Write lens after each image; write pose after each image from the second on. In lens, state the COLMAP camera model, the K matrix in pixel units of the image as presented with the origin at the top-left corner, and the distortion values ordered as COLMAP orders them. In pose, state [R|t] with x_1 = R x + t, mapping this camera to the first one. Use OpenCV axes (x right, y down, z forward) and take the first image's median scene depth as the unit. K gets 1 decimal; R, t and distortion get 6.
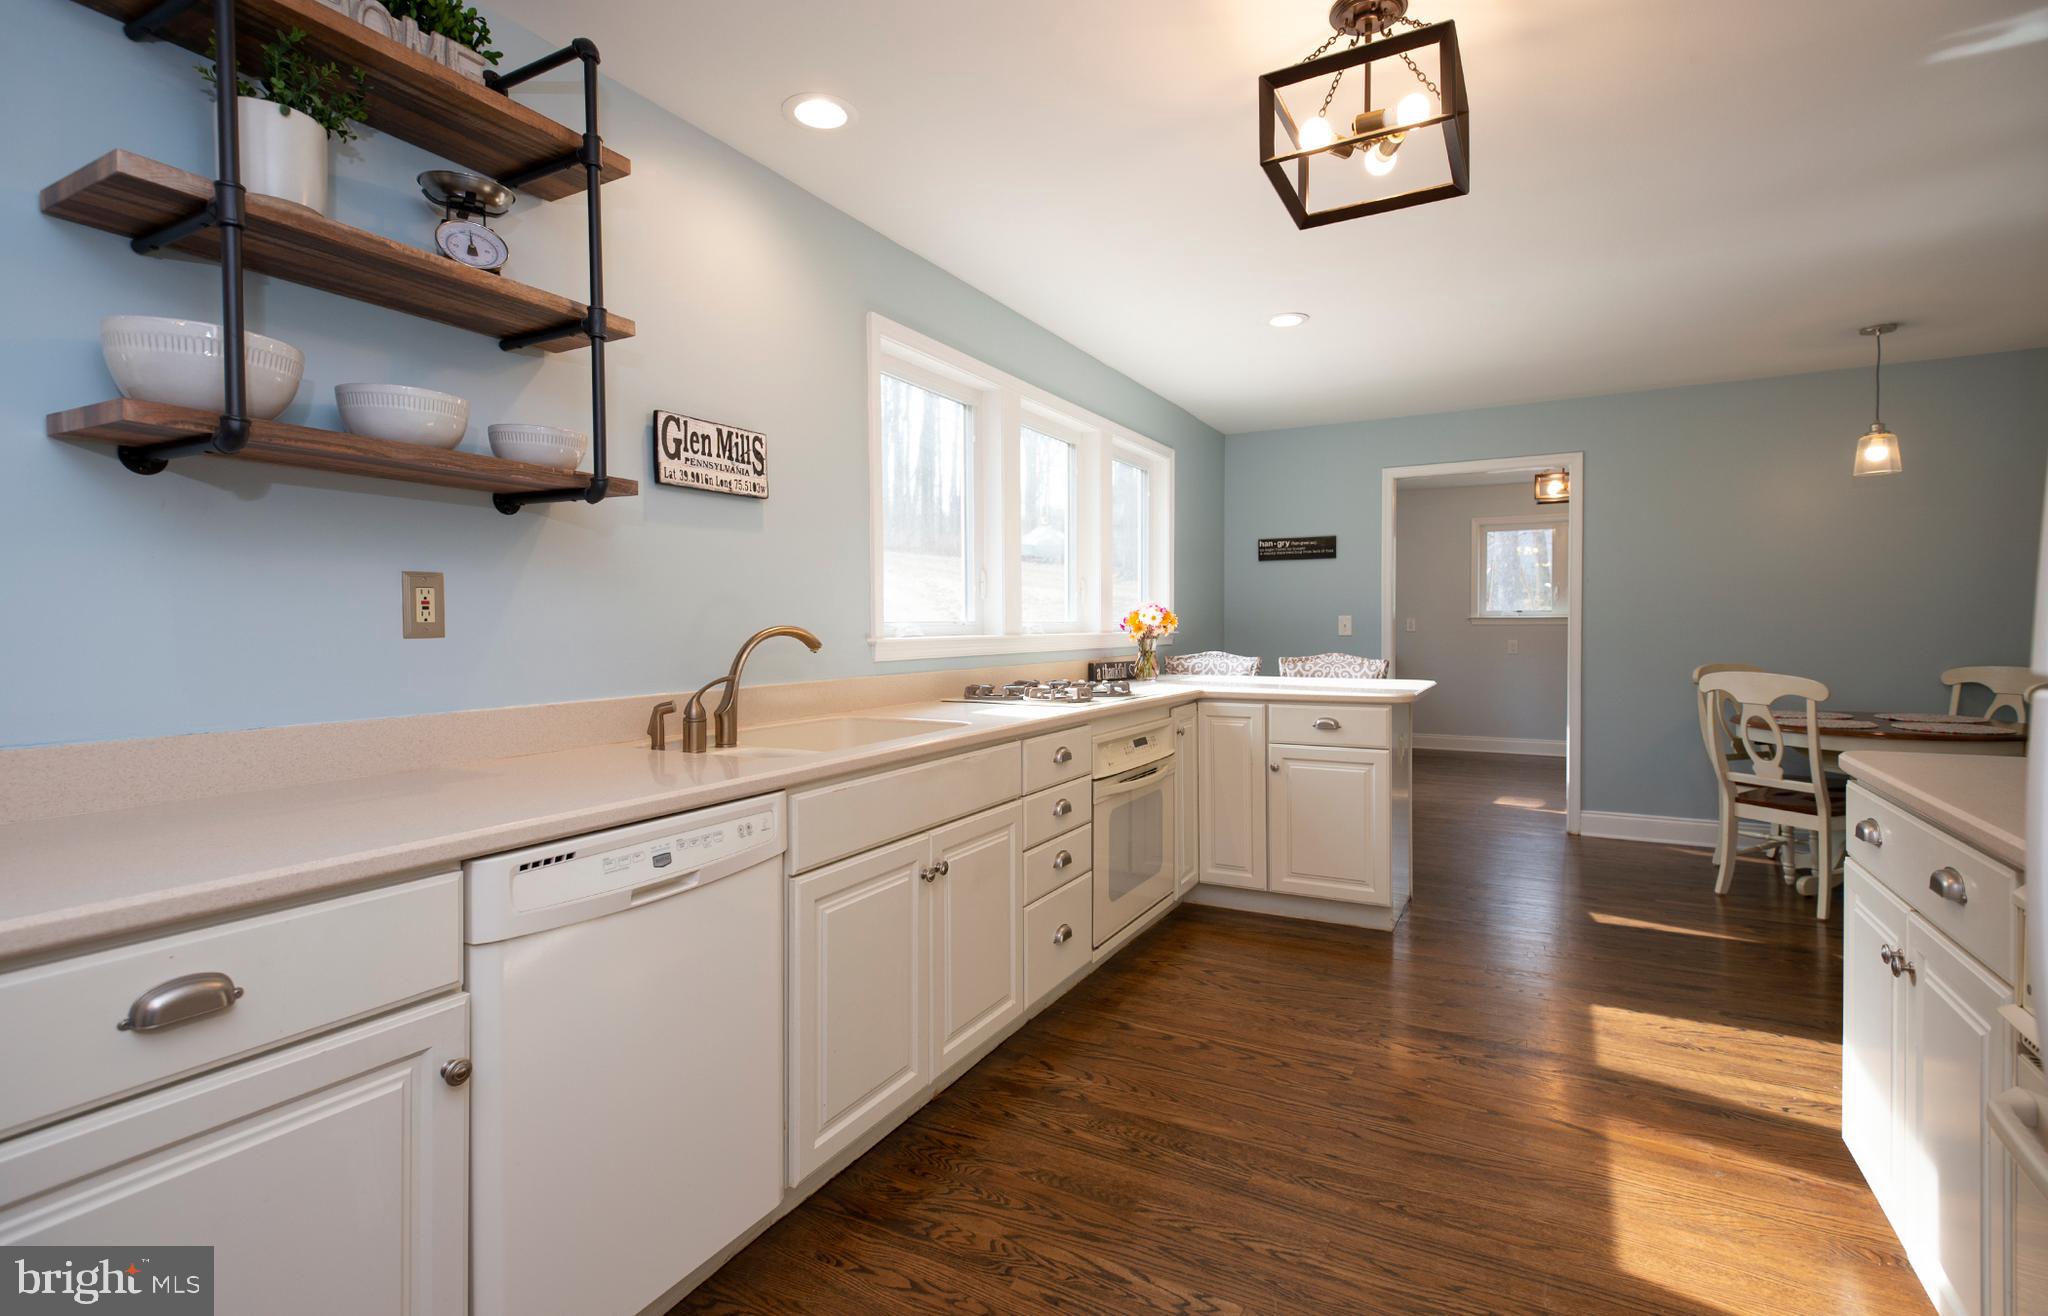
lens RADIAL K [[959.3, 0, 1027.4], [0, 959.3, 638.5], [0, 0, 1]] dist [0.000010, -0.000271]
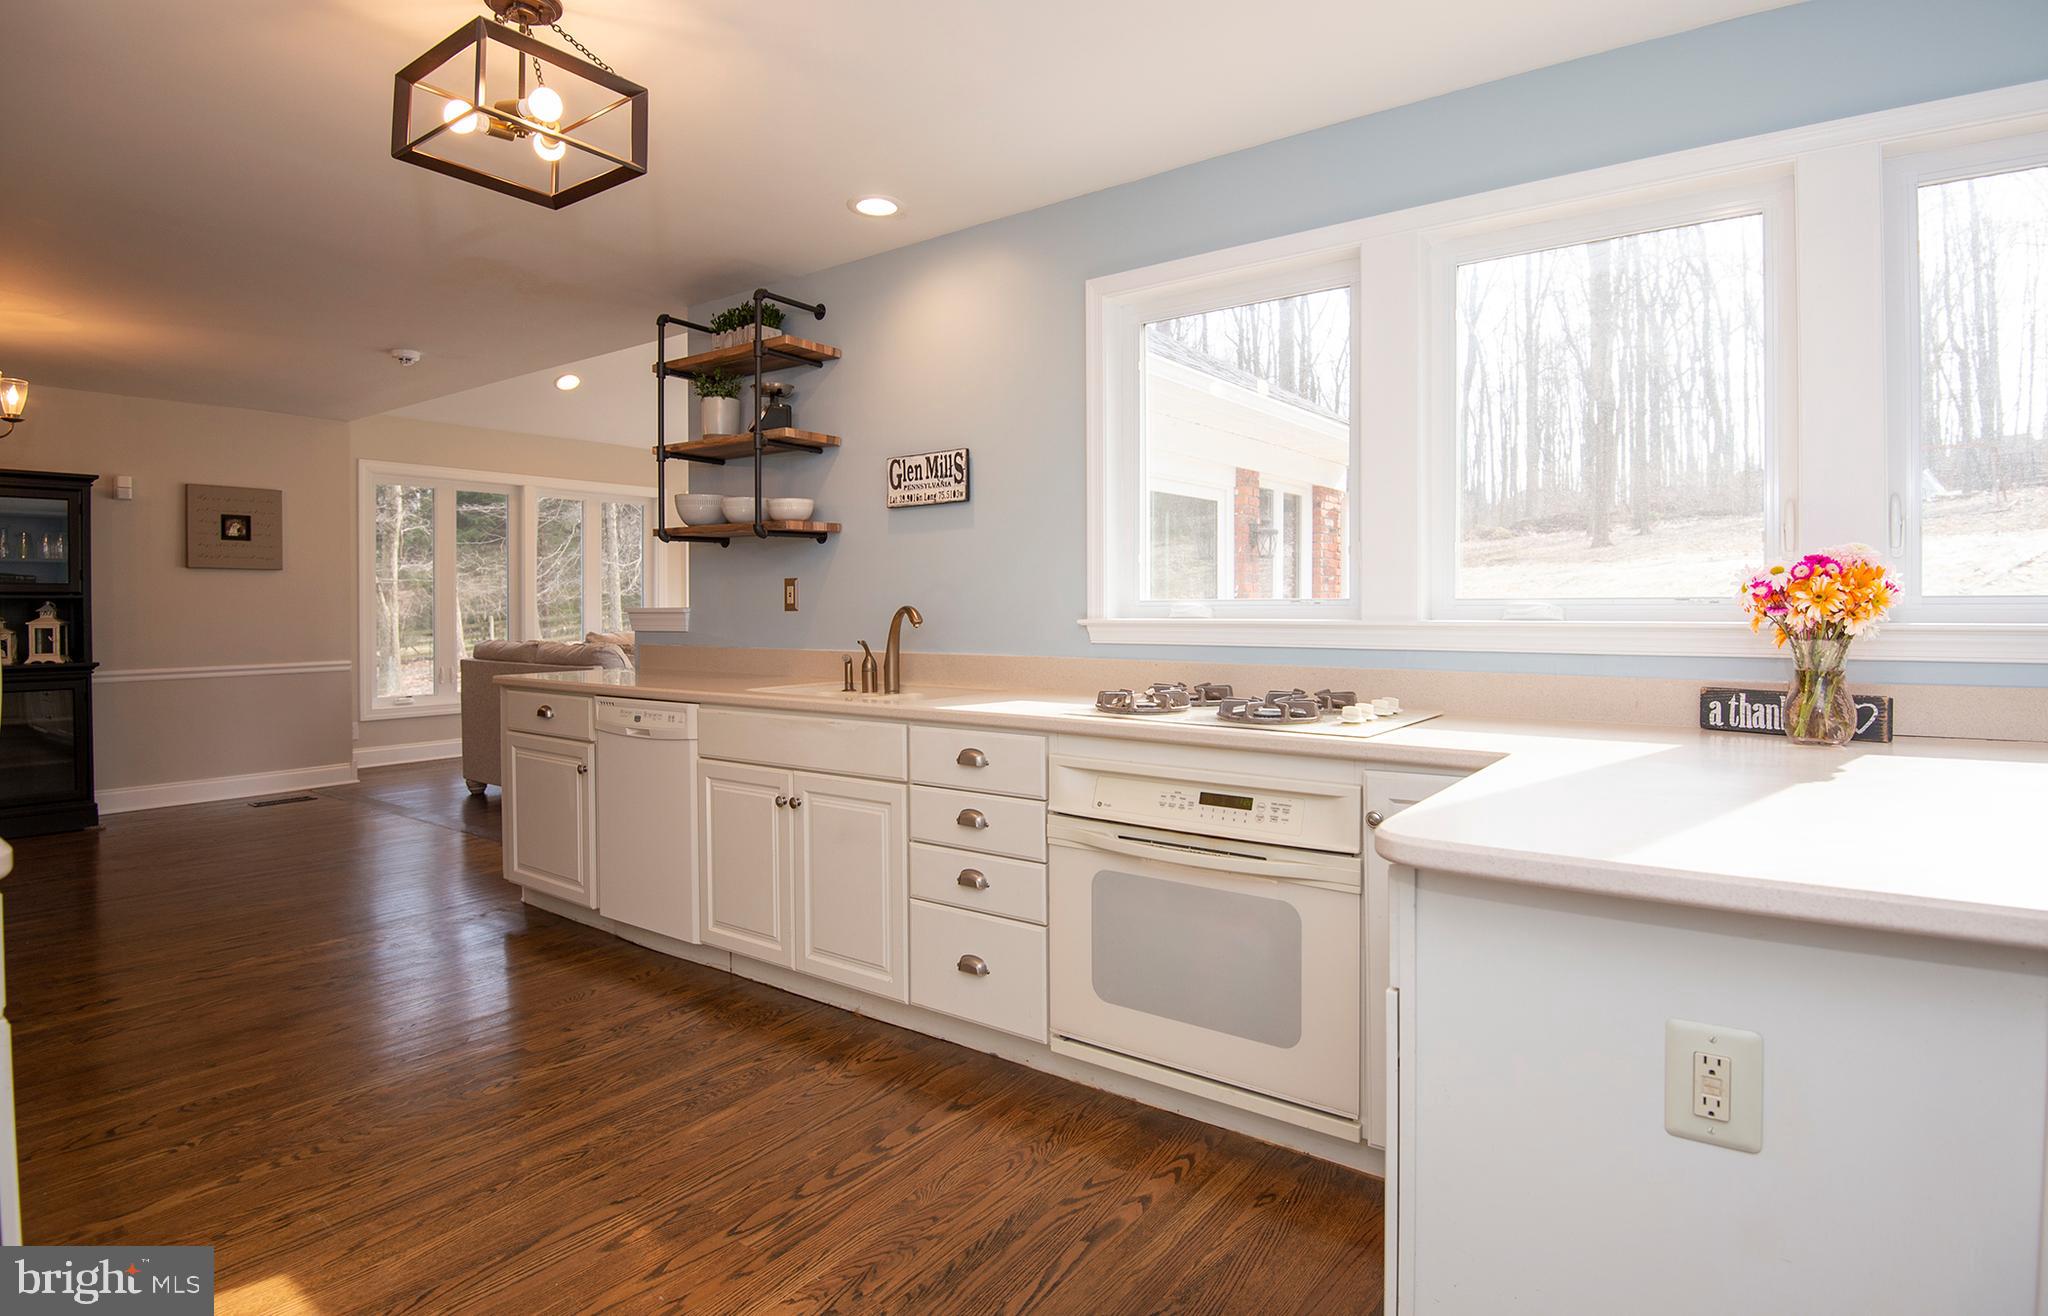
lens RADIAL K [[1053.8, 0, 1028.4], [0, 1053.8, 606.3], [0, 0, 1]] dist [0.020473, -0.037972]
pose [[-0.146786, 0.007453, -0.989140, 1.150242], [-0.008685, 0.999923, 0.008823, -0.027153], [0.989130, 0.009886, -0.146710, 1.412616]]
